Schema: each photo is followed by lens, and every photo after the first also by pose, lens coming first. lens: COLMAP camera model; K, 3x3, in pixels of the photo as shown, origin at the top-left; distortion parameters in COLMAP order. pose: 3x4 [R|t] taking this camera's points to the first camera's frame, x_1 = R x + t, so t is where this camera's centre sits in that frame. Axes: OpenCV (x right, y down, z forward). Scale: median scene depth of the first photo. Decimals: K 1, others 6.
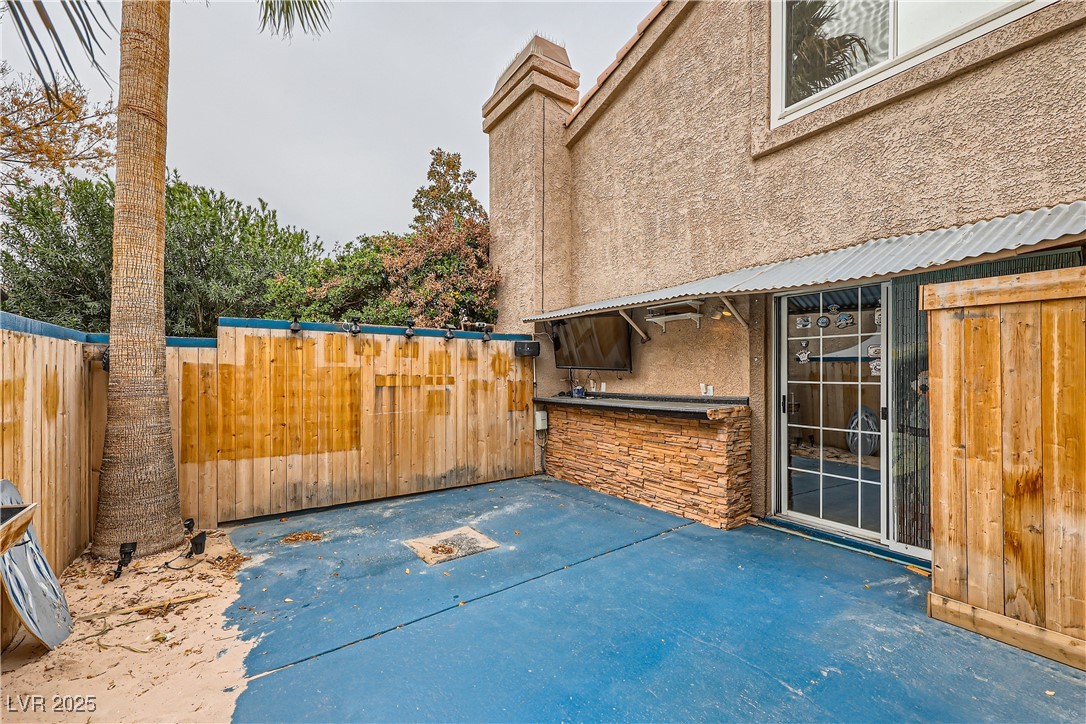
lens RADIAL K [[445.6, 0, 537.7], [0, 445.6, 369.3], [0, 0, 1]] dist [-0.000955, 0.001228]
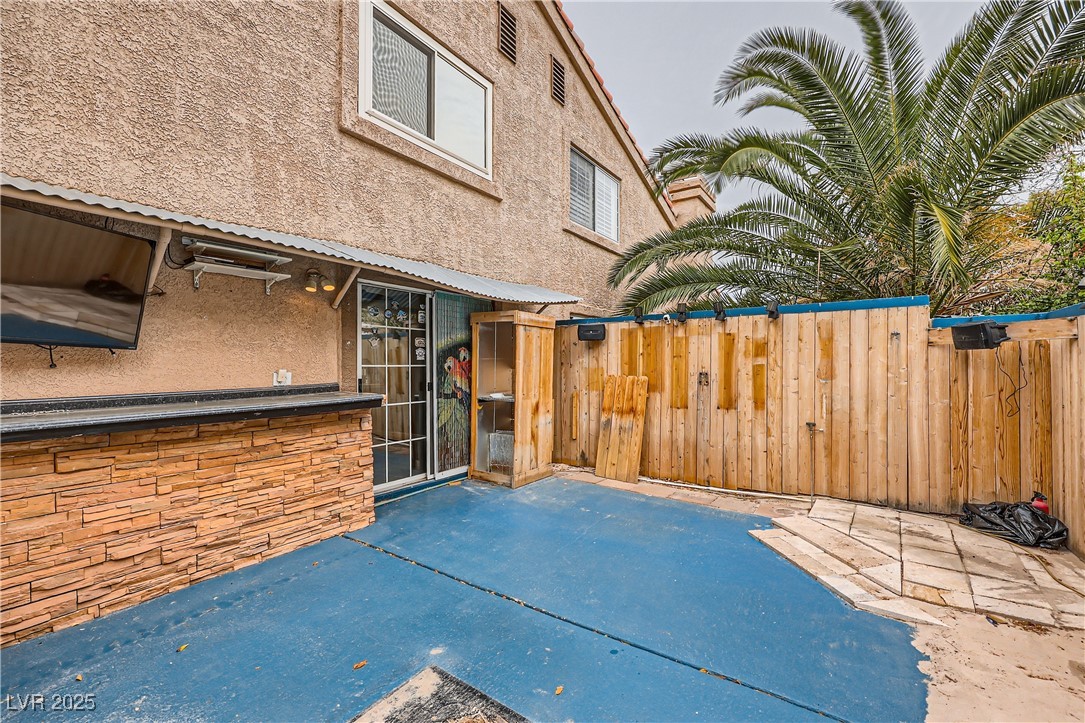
lens RADIAL K [[445.2, 0, 568.1], [0, 445.2, 362.3], [0, 0, 1]] dist [-0.000955, 0.001228]
pose [[-0.378717, 0.006395, 0.925490, -0.518802], [-0.004421, 0.999952, -0.008719, 0.023473], [-0.925502, -0.007394, -0.378671, 0.836136]]
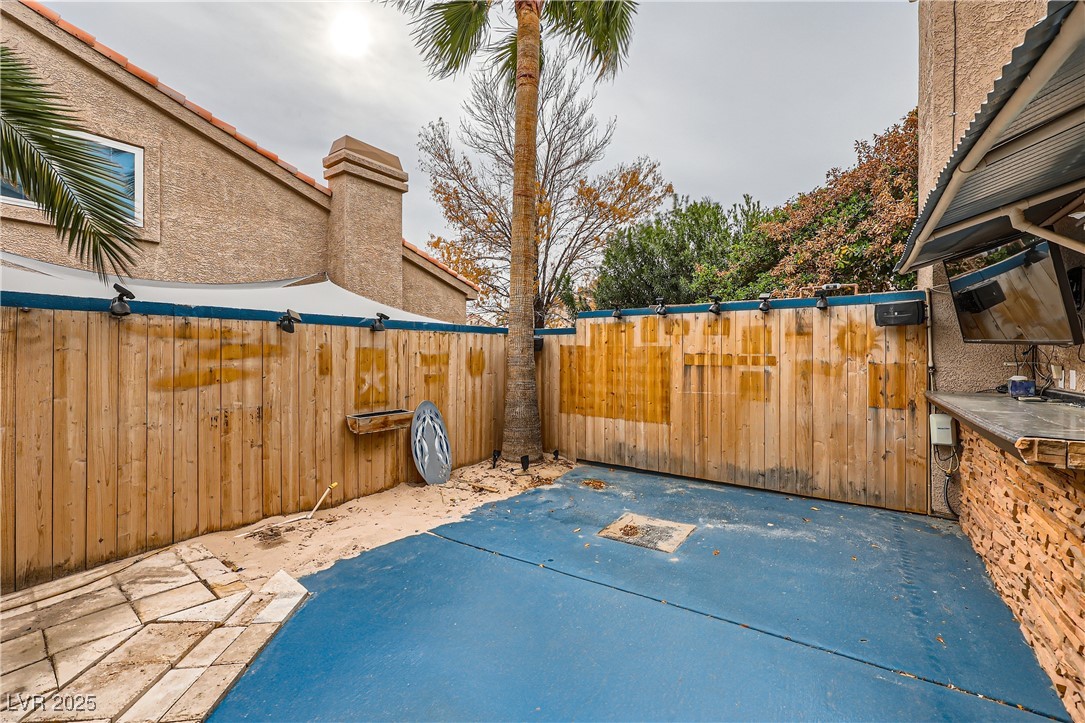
lens RADIAL K [[445.2, 0, 565.8], [0, 445.2, 352.8], [0, 0, 1]] dist [-0.000955, 0.001228]
pose [[0.367158, -0.003211, -0.930153, 0.505143], [0.005653, 0.999983, -0.001221, 0.010898], [0.930142, -0.004810, 0.367170, 0.399149]]
